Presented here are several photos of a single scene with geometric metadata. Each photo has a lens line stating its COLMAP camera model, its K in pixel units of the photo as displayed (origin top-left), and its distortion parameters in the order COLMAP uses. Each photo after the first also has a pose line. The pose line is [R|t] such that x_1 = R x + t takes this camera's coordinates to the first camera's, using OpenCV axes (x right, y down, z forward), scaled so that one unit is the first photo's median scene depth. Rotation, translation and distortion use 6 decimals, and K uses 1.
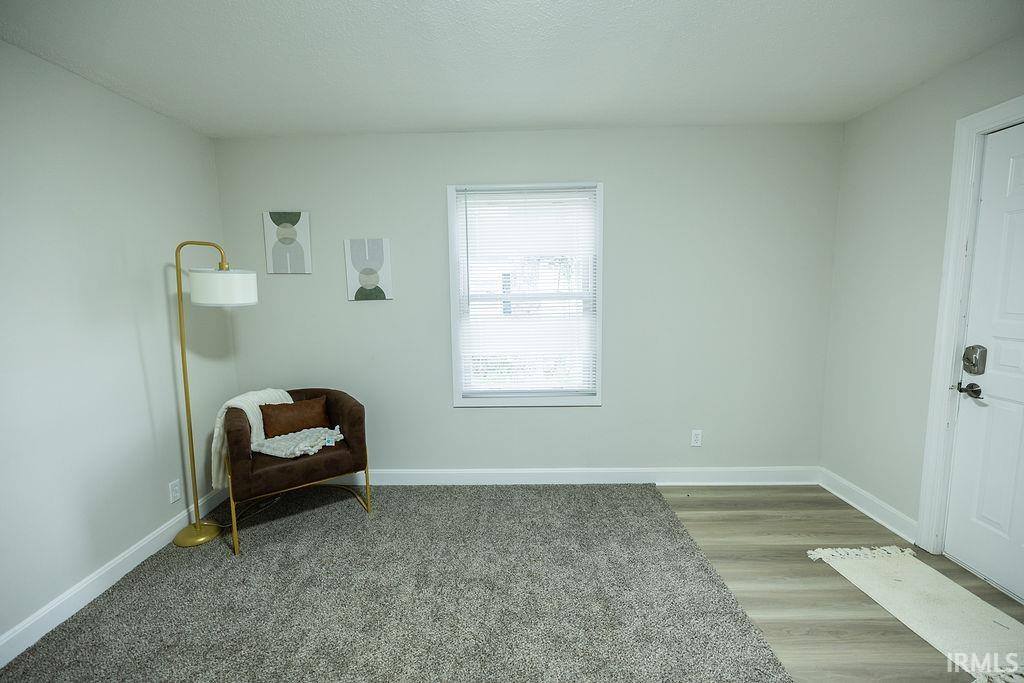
lens RADIAL K [[436.3, 0, 510.5], [0, 436.3, 337.8], [0, 0, 1]] dist [0.000924, -0.000141]
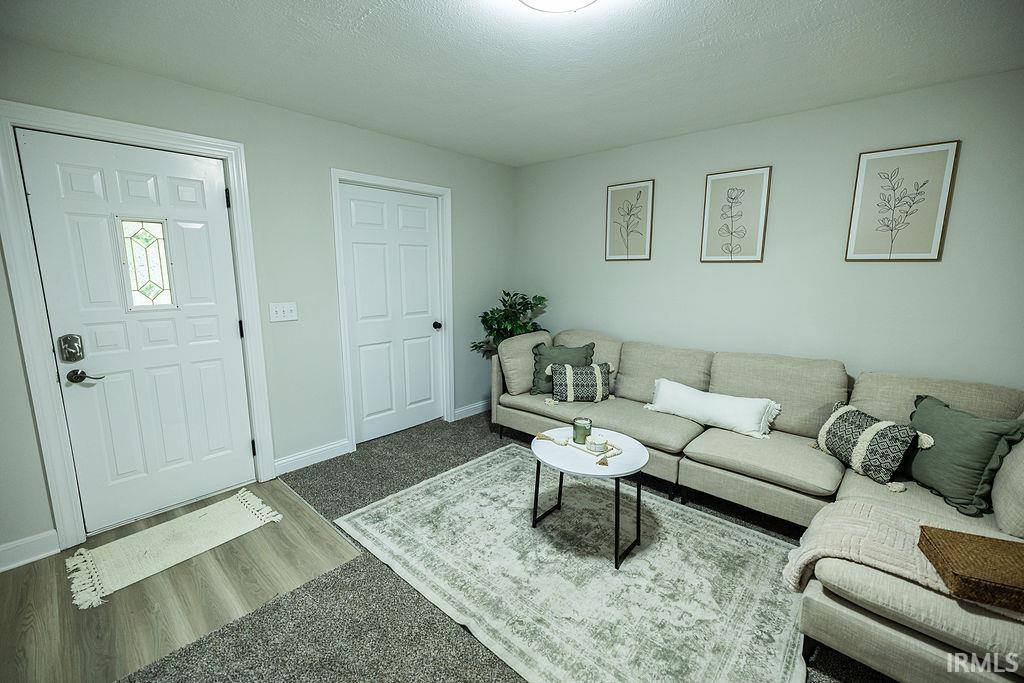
lens RADIAL K [[428.2, 0, 509.5], [0, 428.2, 338.8], [0, 0, 1]] dist [-0.001859, -0.000371]
pose [[-0.741325, -0.096684, 0.664145, -0.335857], [0.084819, 0.968138, 0.235614, -0.101071], [-0.665765, 0.230999, -0.709505, 0.803276]]
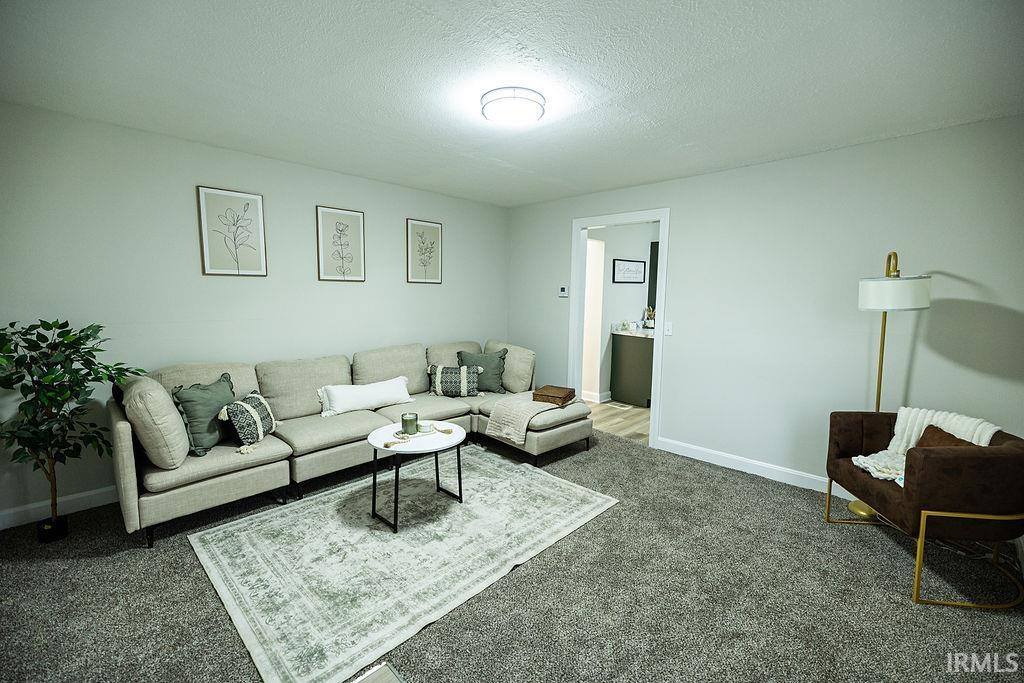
lens RADIAL K [[430.9, 0, 512.0], [0, 430.9, 341.5], [0, 0, 1]] dist [0.002140, 0.000216]
pose [[-0.697793, 0.089838, -0.710644, 0.654550], [-0.082636, 0.975383, 0.204447, -0.123548], [0.711517, 0.201386, -0.673191, 0.956508]]
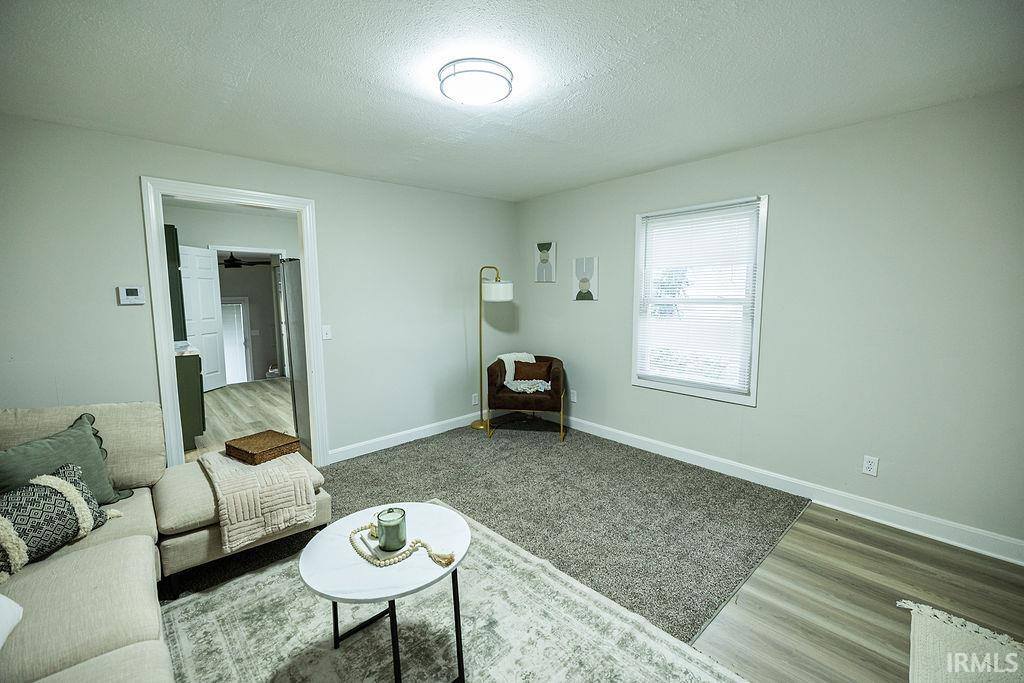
lens RADIAL K [[433.3, 0, 512.9], [0, 433.3, 338.5], [0, 0, 1]] dist [0.003169, 0.000240]
pose [[0.684739, 0.091046, -0.723079, 0.632810], [-0.086615, 0.995300, 0.043300, -0.003349], [0.723623, 0.032981, 0.689407, -0.166629]]
